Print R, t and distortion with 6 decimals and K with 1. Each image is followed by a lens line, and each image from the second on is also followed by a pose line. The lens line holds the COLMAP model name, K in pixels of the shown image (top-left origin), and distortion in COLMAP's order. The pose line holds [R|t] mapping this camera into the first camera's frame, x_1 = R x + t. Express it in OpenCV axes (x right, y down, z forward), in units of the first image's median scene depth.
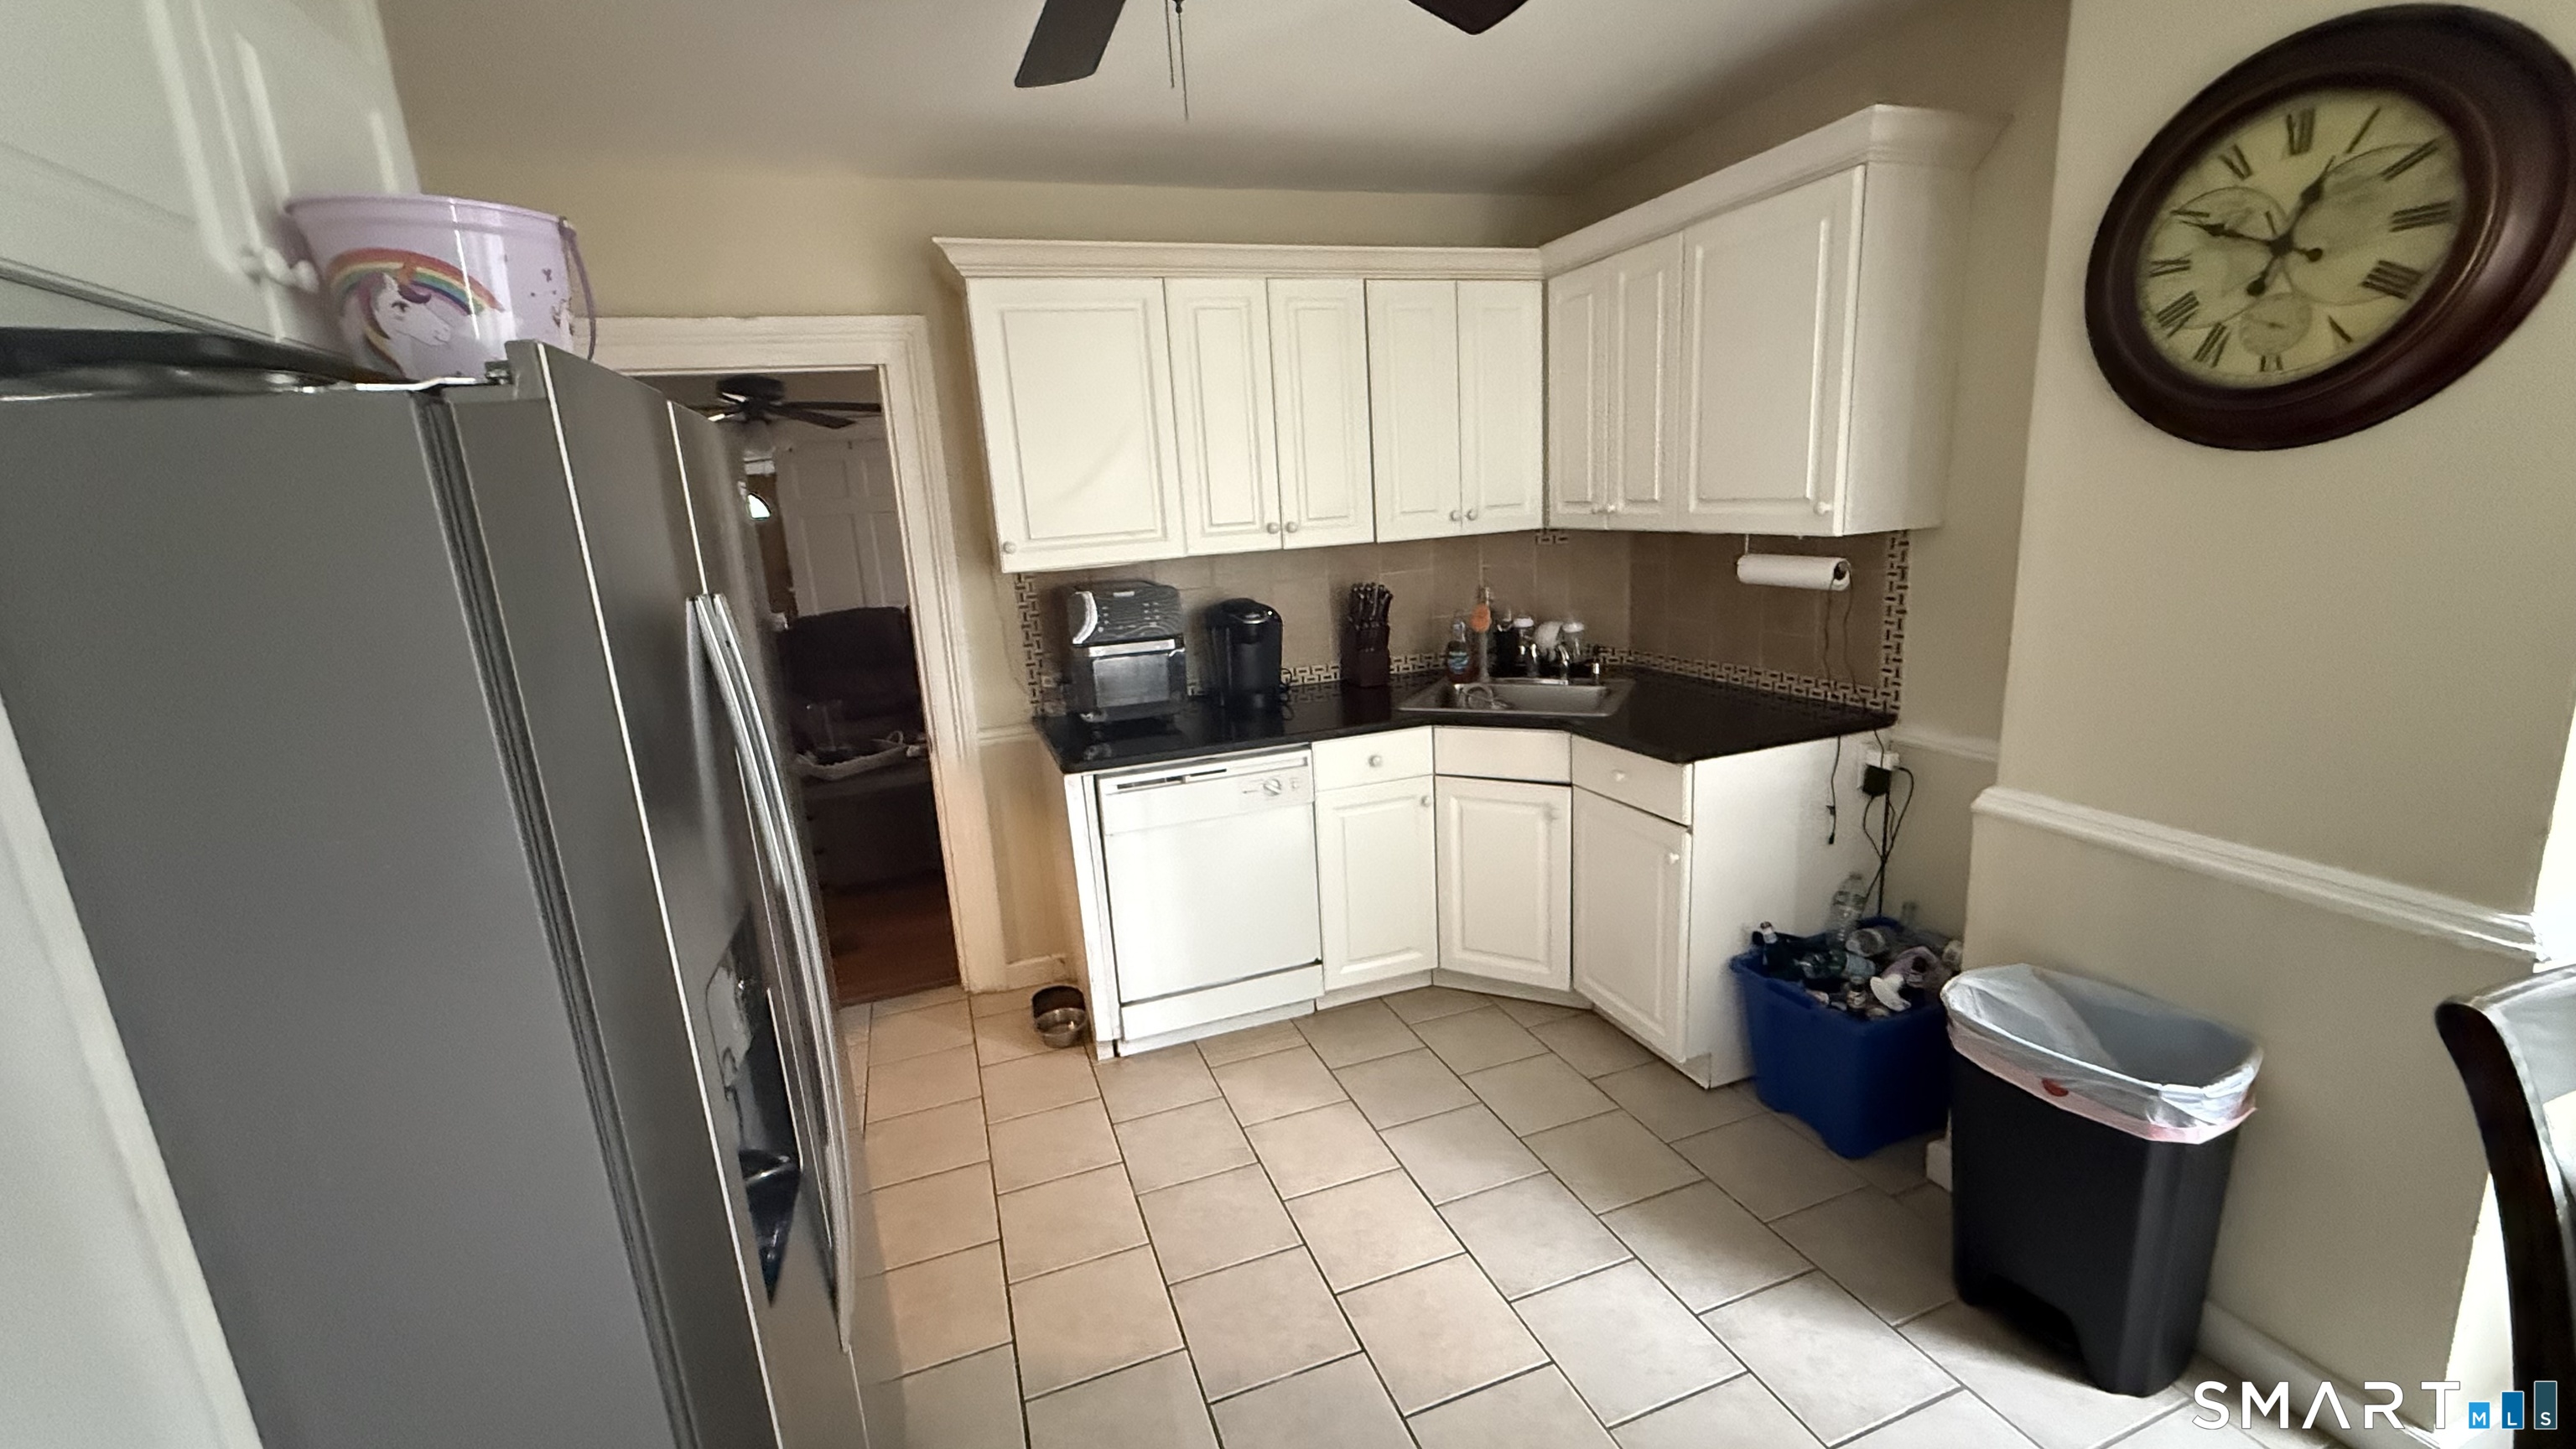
lens RADIAL K [[1025.5, 0, 1279.8], [0, 1025.5, 723.1], [0, 0, 1]] dist [-0.003572, -0.000257]
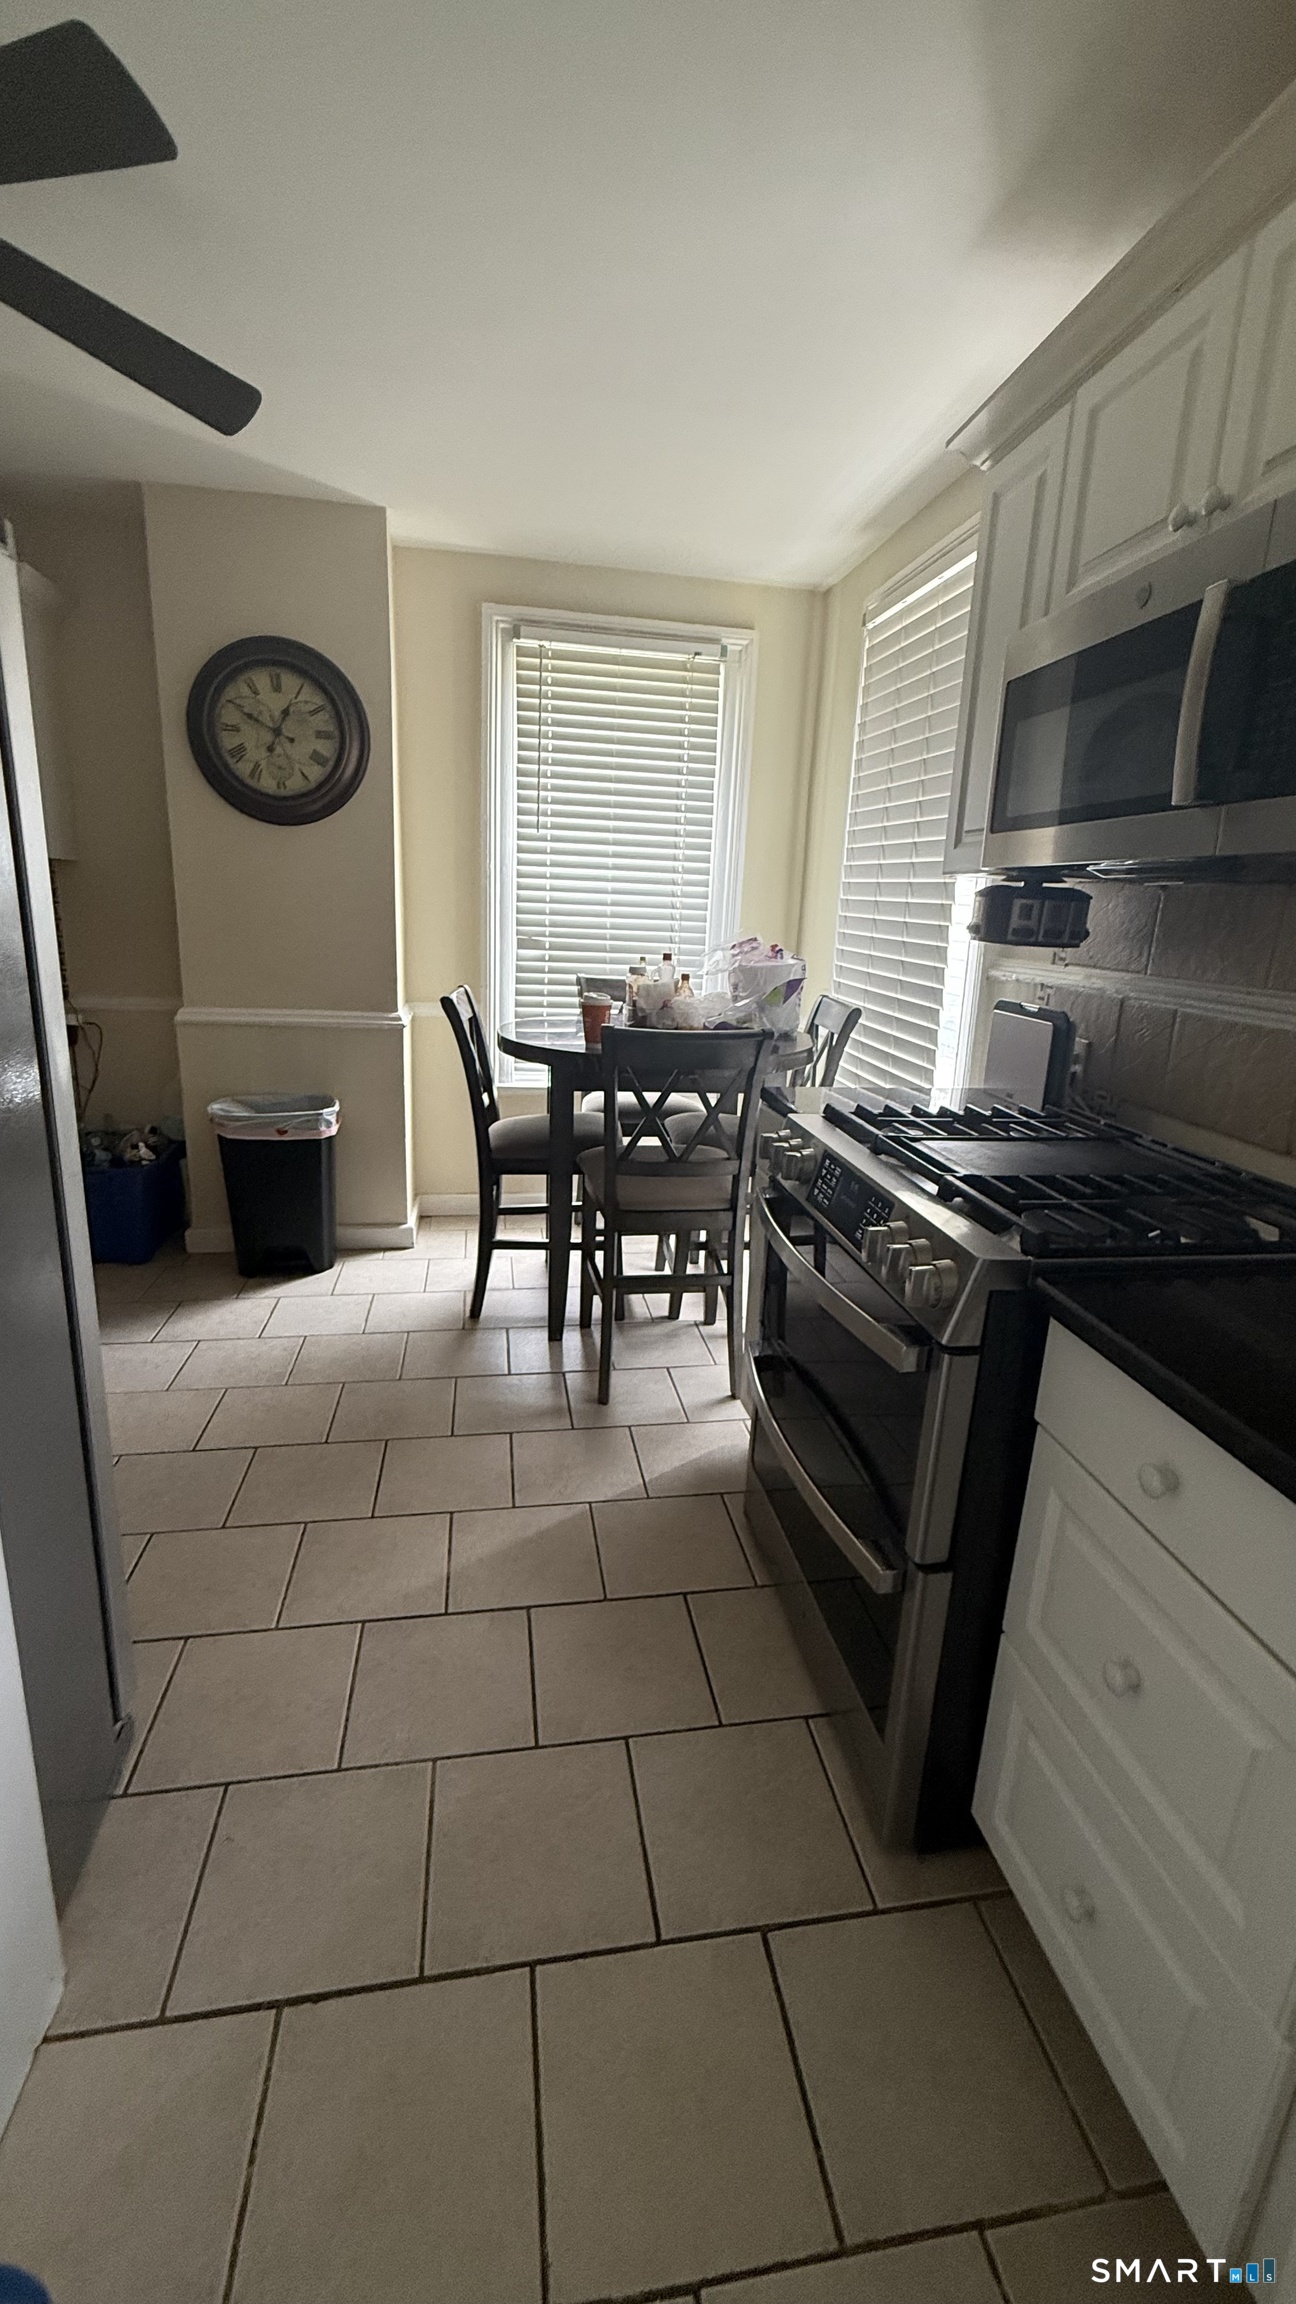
lens RADIAL K [[917.2, 0, 646.3], [0, 917.2, 1143.3], [0, 0, 1]] dist [-0.003572, -0.000257]
pose [[0.165928, -0.183279, 0.968957, -0.970077], [0.156893, 0.974968, 0.157549, 0.217793], [-0.973577, 0.125881, 0.190529, -0.061561]]
